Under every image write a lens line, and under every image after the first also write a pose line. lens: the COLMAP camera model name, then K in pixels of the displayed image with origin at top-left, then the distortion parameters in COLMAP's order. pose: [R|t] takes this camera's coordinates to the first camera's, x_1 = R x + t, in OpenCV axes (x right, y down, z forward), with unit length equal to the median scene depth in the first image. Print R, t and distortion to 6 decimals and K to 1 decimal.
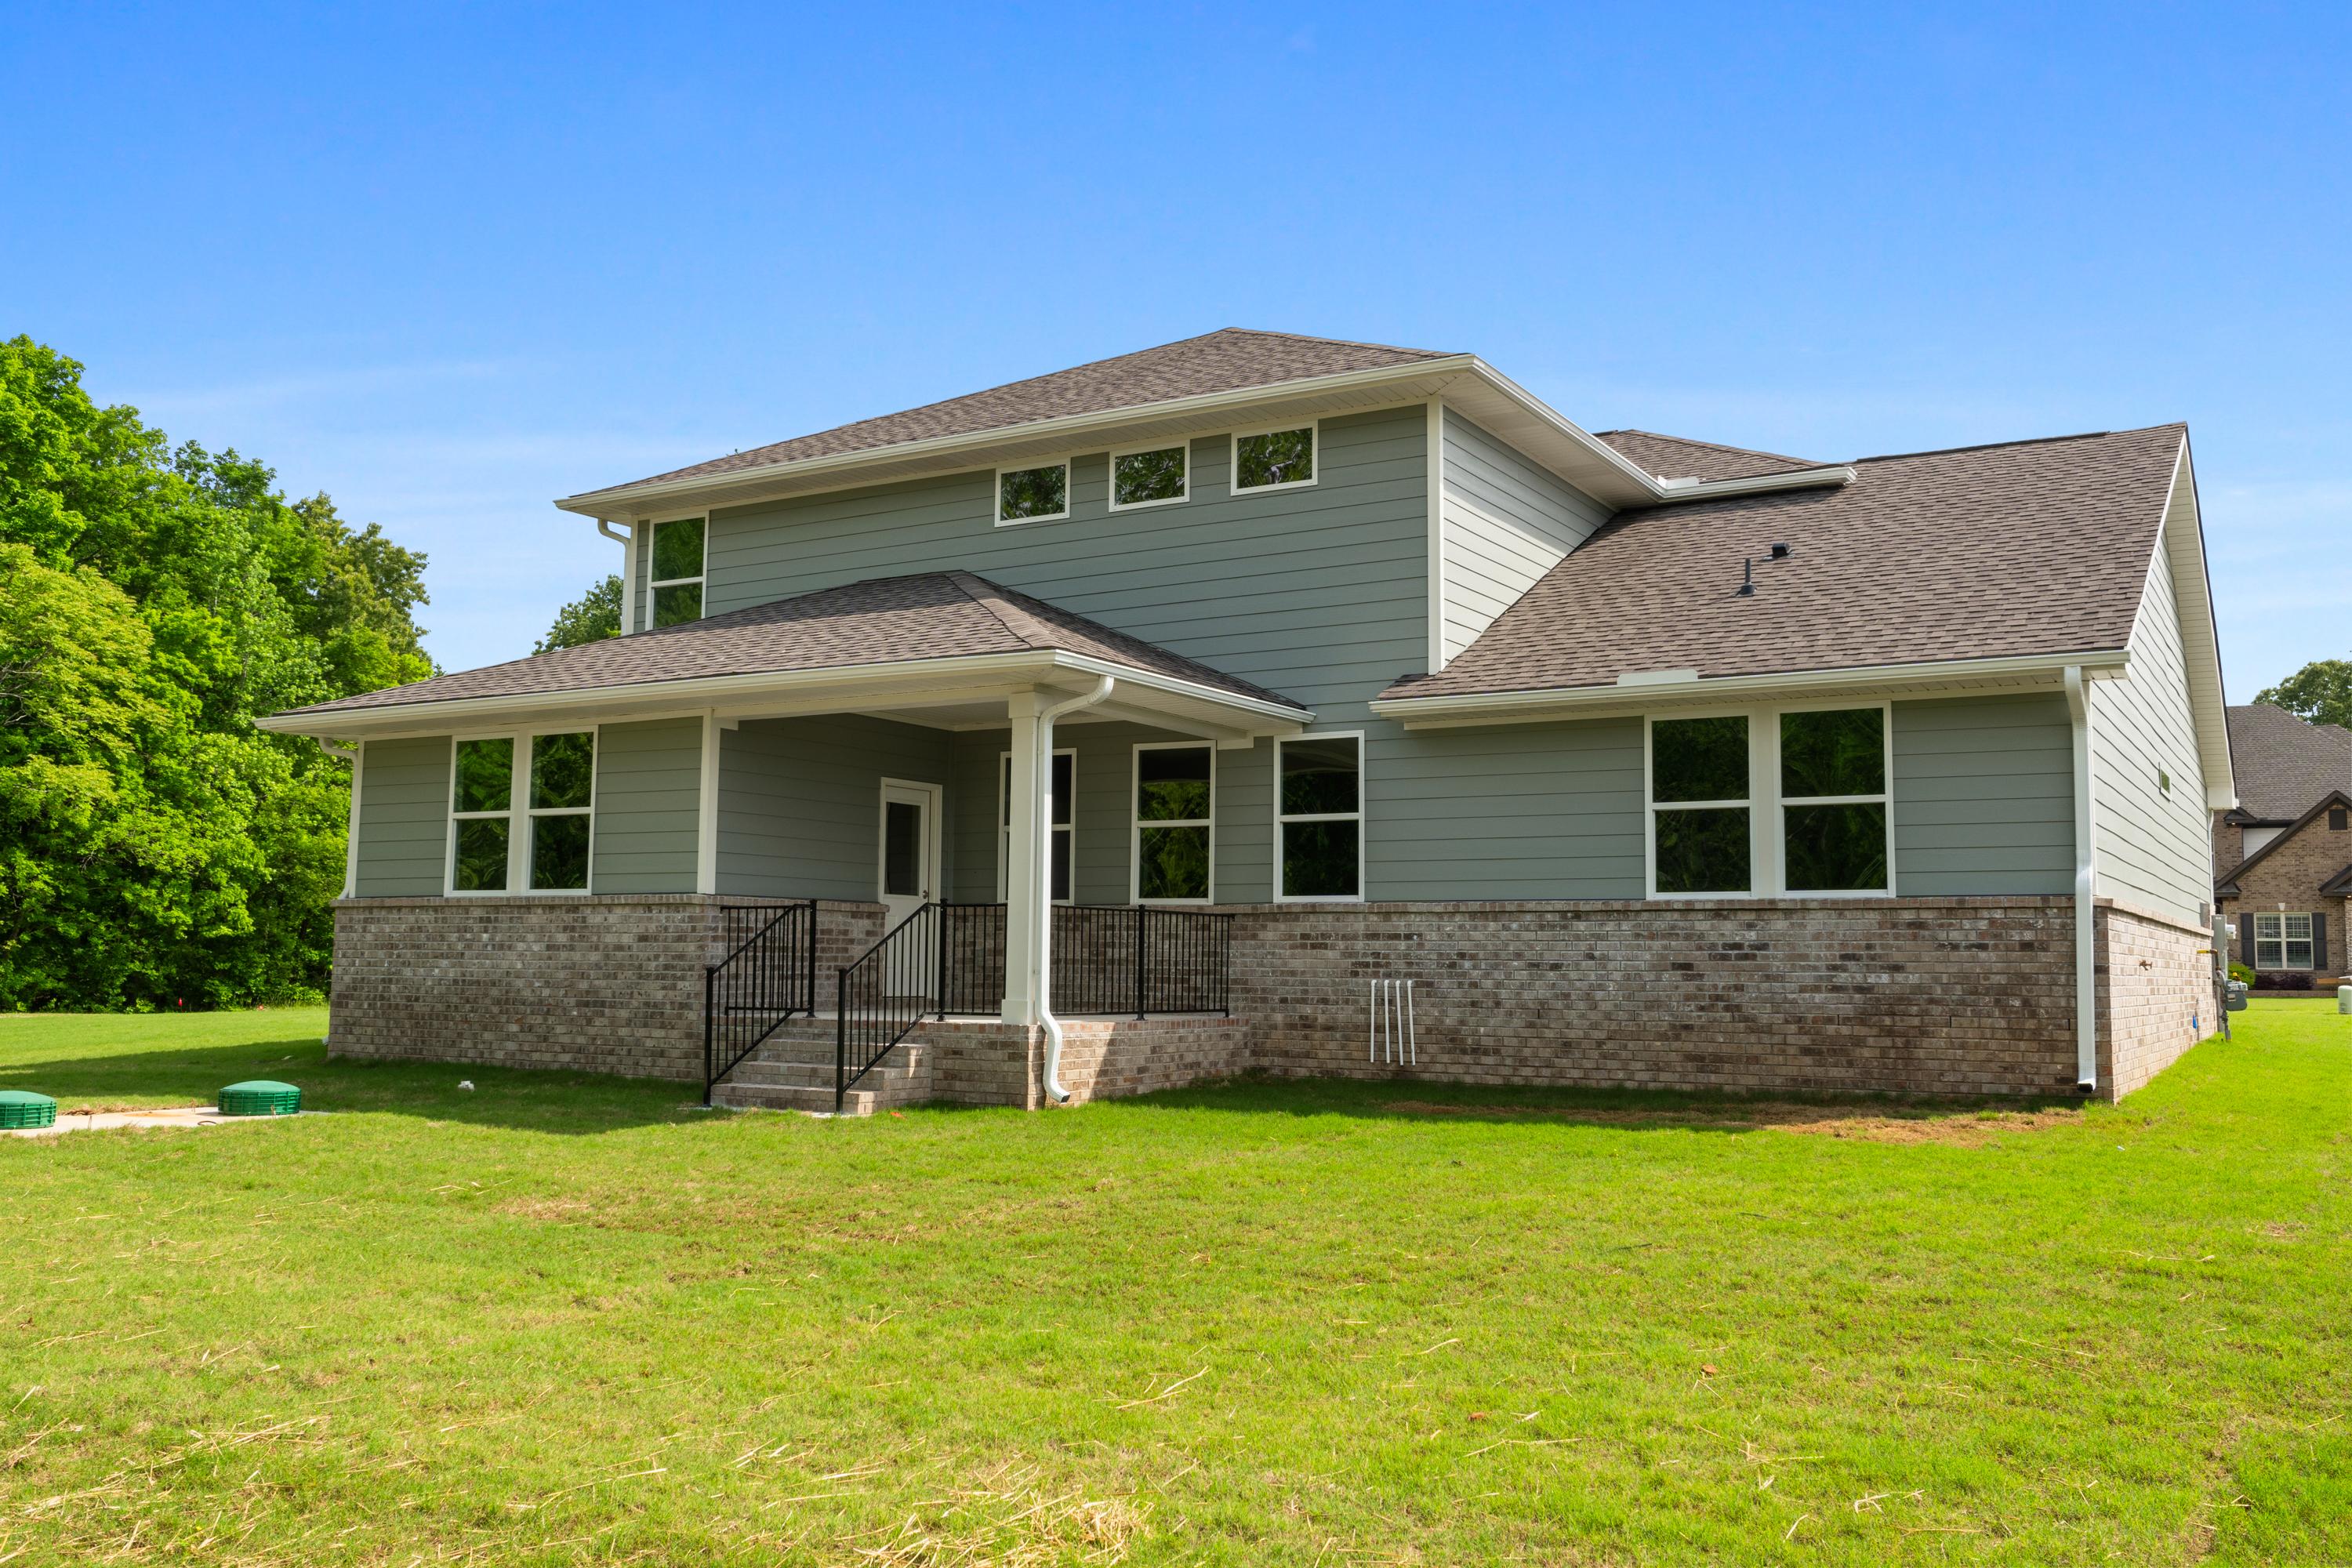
lens RADIAL K [[1999.1, 0, 1174.0], [0, 1999.1, 782.5], [0, 0, 1]] dist [-0.004086, -0.004927]
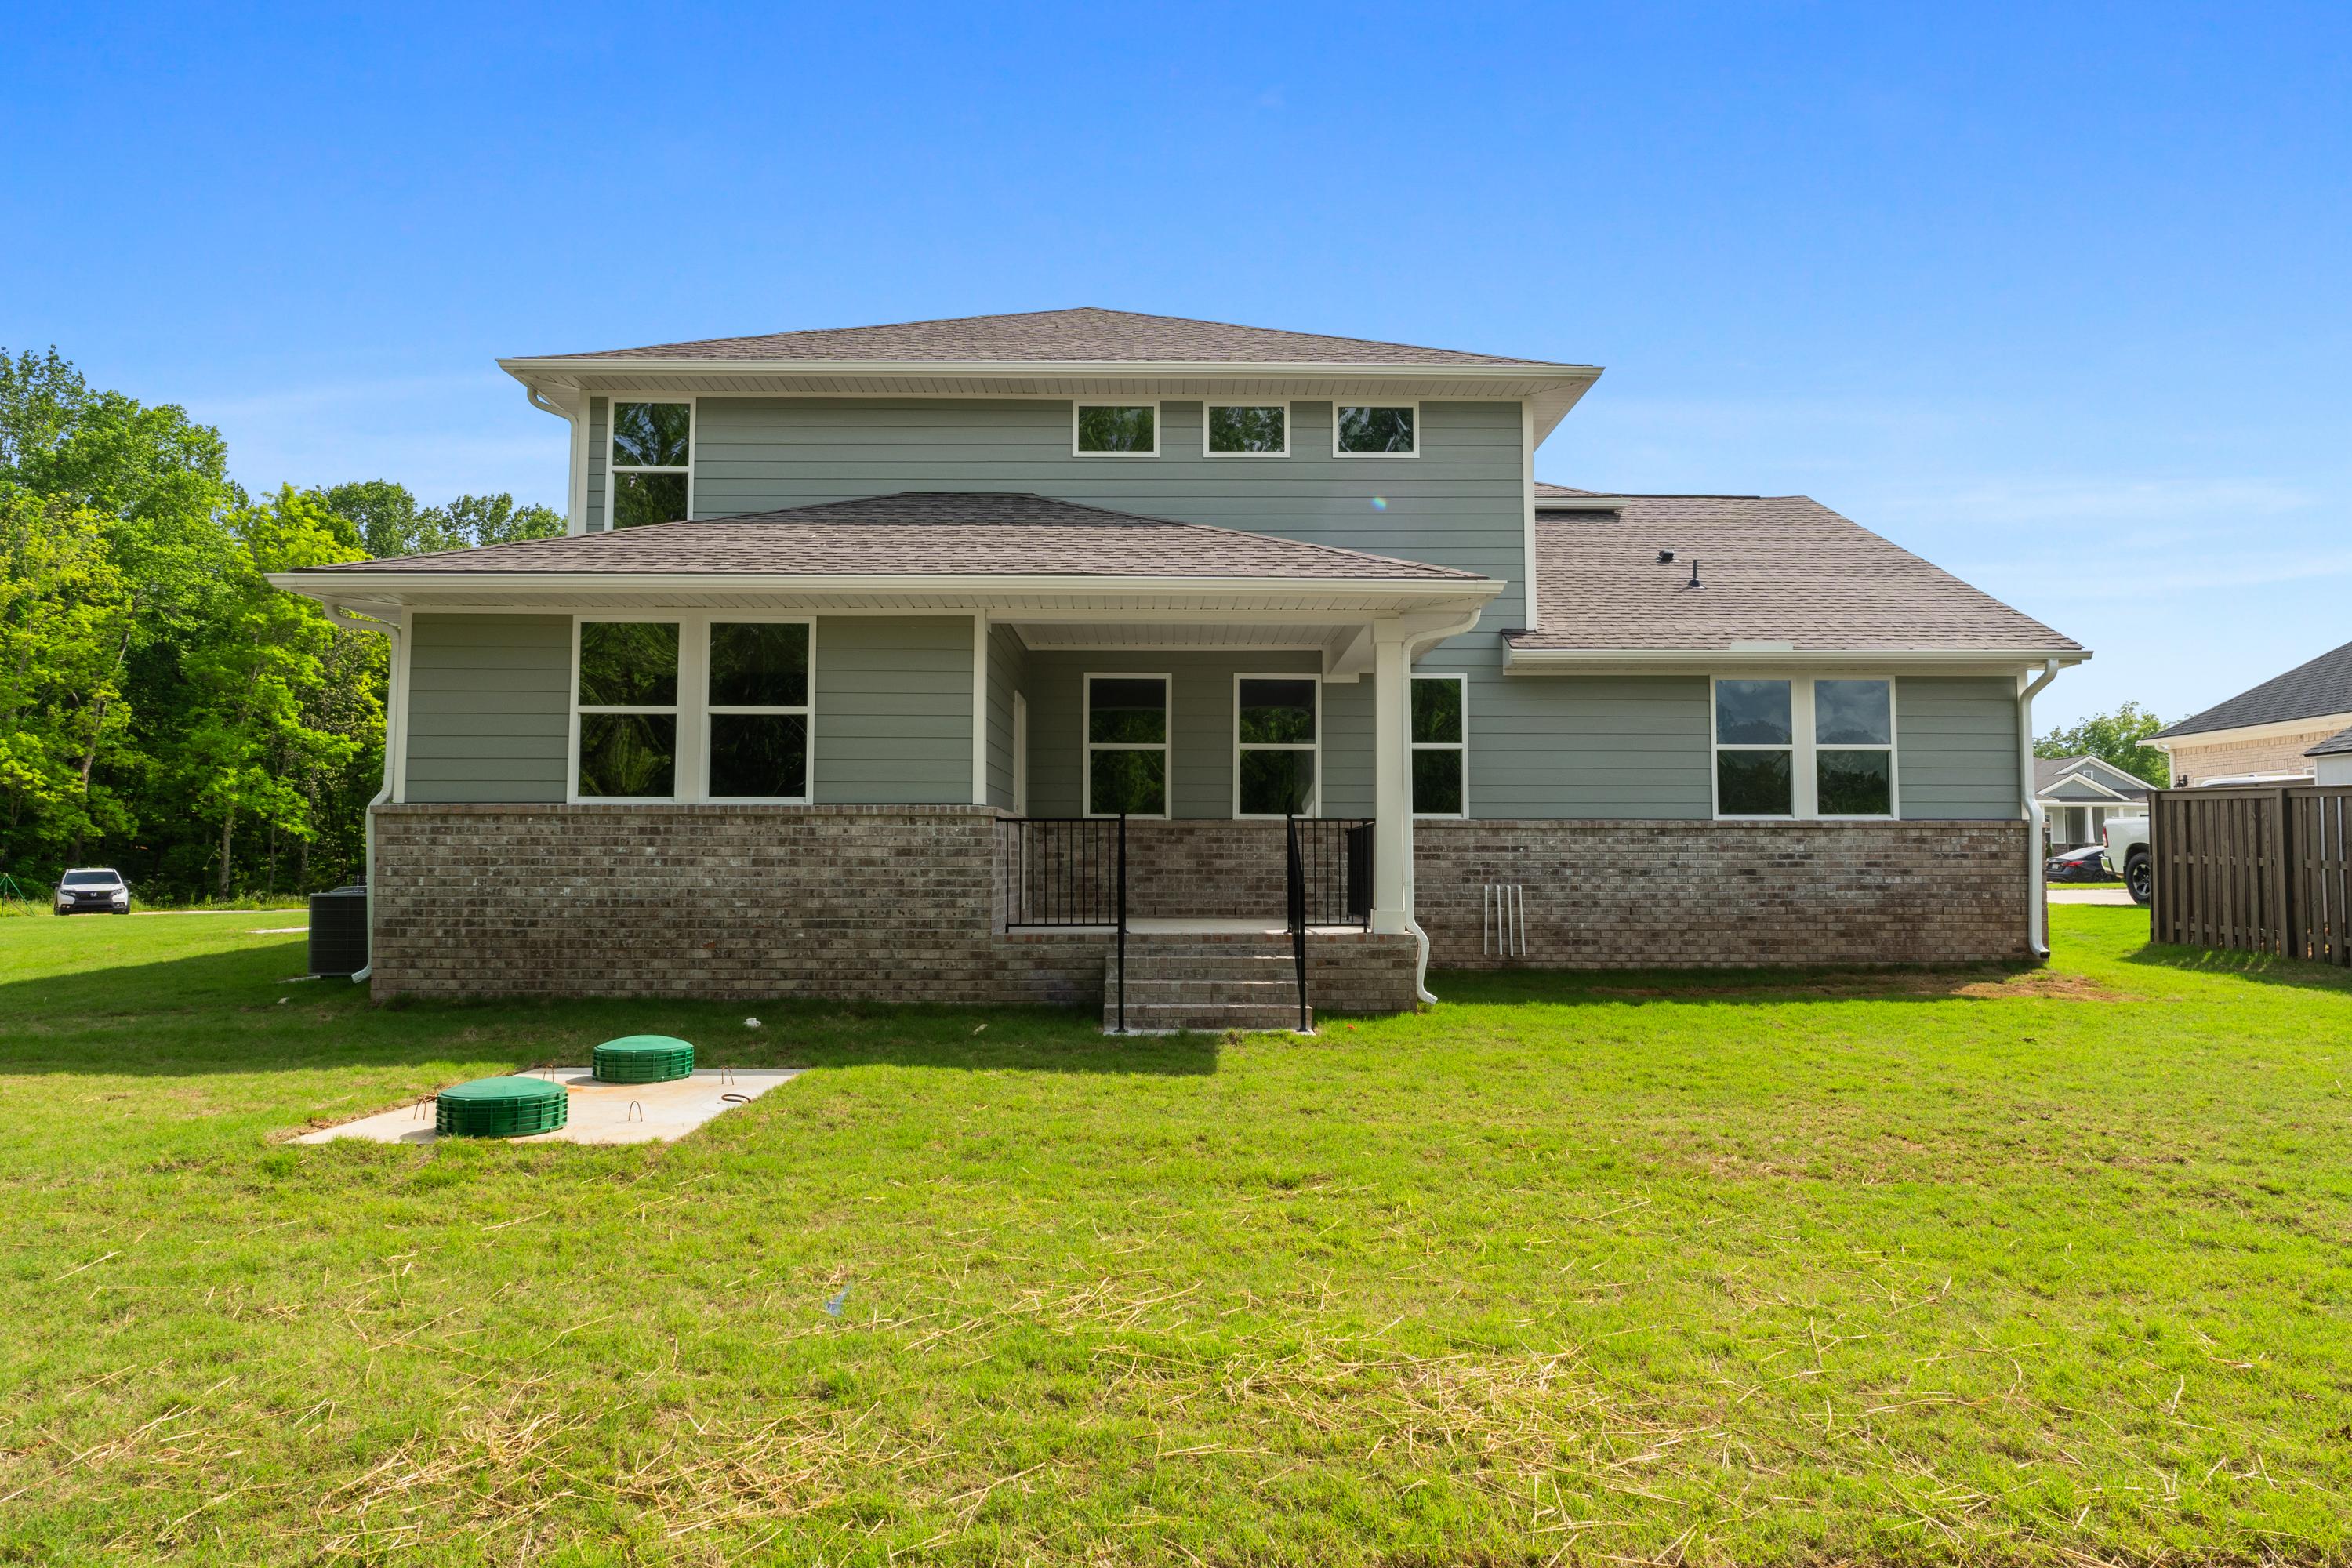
lens RADIAL K [[1506.8, 0, 1176.4], [0, 1506.8, 784.5], [0, 0, 1]] dist [-0.008506, 0.001175]
pose [[0.847368, 0.020668, 0.530603, -0.530180], [-0.041464, 0.998767, 0.027313, 0.022610], [-0.529384, -0.045146, 0.847180, 0.346378]]
